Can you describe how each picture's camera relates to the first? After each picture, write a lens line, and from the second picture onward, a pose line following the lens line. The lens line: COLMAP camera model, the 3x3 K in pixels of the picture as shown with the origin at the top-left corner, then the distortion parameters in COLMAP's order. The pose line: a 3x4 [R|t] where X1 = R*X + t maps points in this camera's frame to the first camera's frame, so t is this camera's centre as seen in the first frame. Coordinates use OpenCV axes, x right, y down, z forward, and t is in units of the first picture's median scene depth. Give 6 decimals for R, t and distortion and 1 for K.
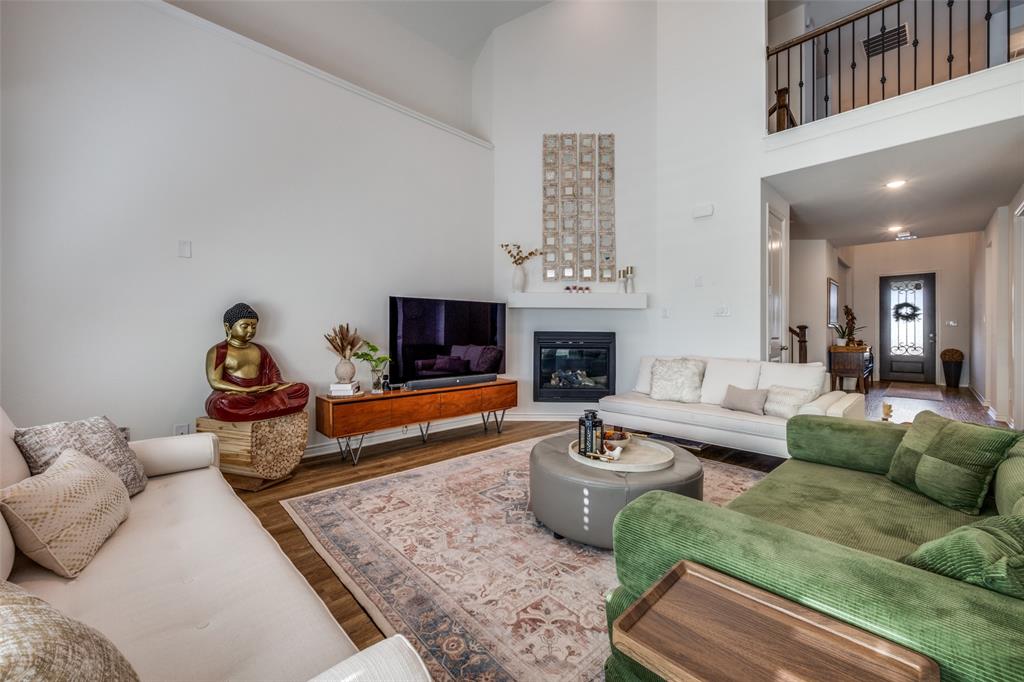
lens RADIAL K [[402.5, 0, 512.3], [0, 402.5, 334.6], [0, 0, 1]] dist [0.000556, -0.000296]
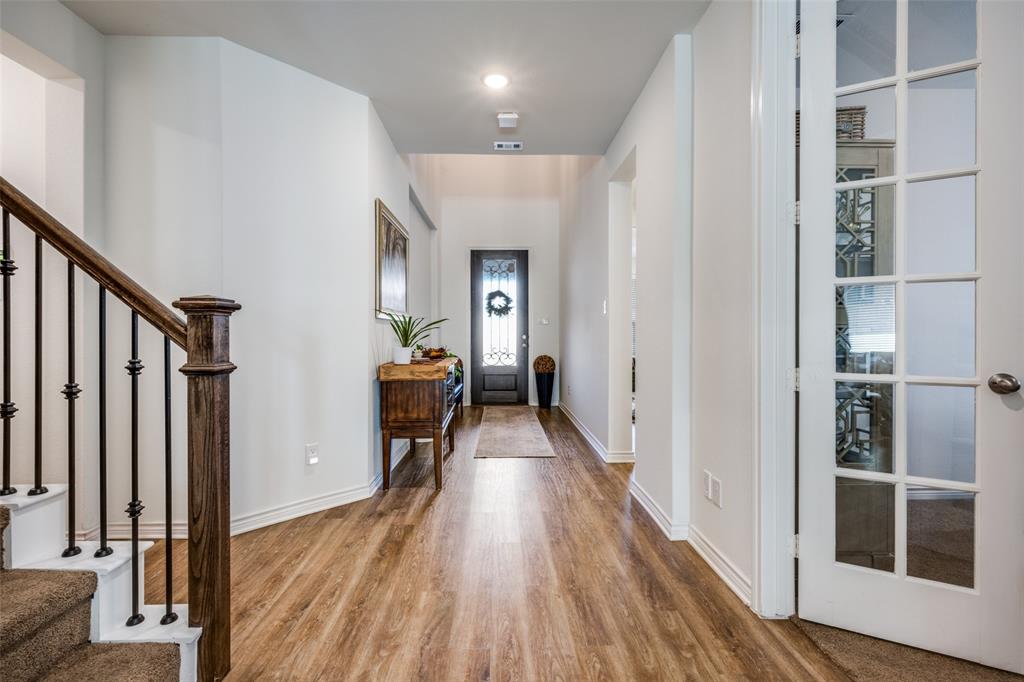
lens RADIAL K [[411.3, 0, 512.0], [0, 411.3, 341.0], [0, 0, 1]] dist [-0.001197, -0.000072]
pose [[0.683092, -0.012348, 0.730228, 0.478612], [0.002330, 0.999889, 0.014728, -0.002205], [-0.730329, -0.008359, 0.683044, 0.503129]]
